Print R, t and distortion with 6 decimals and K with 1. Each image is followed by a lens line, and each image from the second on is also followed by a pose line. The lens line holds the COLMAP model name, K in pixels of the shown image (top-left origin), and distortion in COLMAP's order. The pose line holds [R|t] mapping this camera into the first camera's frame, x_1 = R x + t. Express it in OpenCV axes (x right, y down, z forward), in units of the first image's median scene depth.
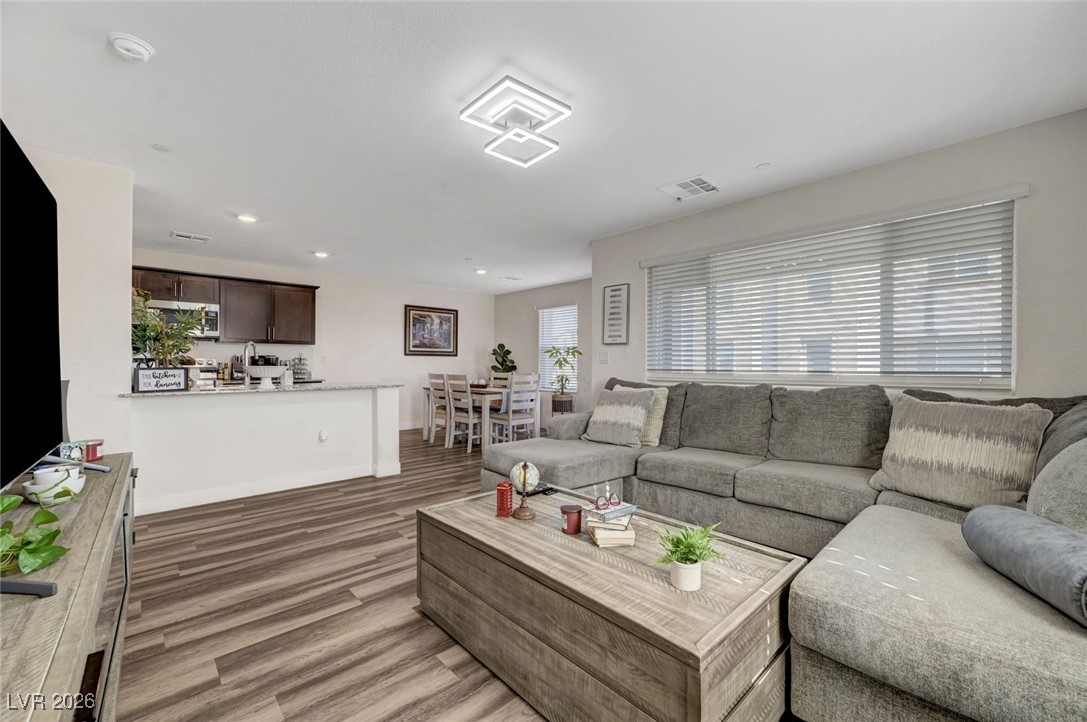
lens RADIAL K [[458.3, 0, 510.9], [0, 458.3, 365.1], [0, 0, 1]] dist [0.007292, -0.000156]
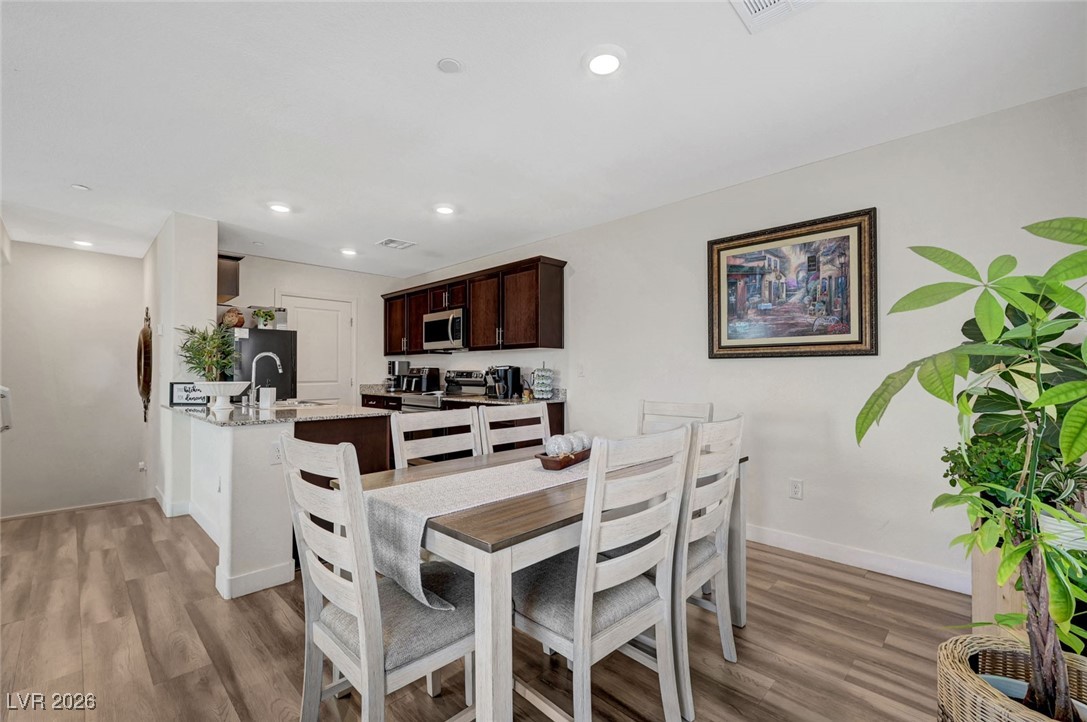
lens RADIAL K [[477.9, 0, 532.5], [0, 477.9, 368.3], [0, 0, 1]] dist [0.006973, -0.001729]
pose [[0.099555, -0.012088, -0.994959, 0.375728], [-0.000864, 0.999925, -0.012235, -0.012392], [0.995032, 0.002077, 0.099537, 1.488412]]
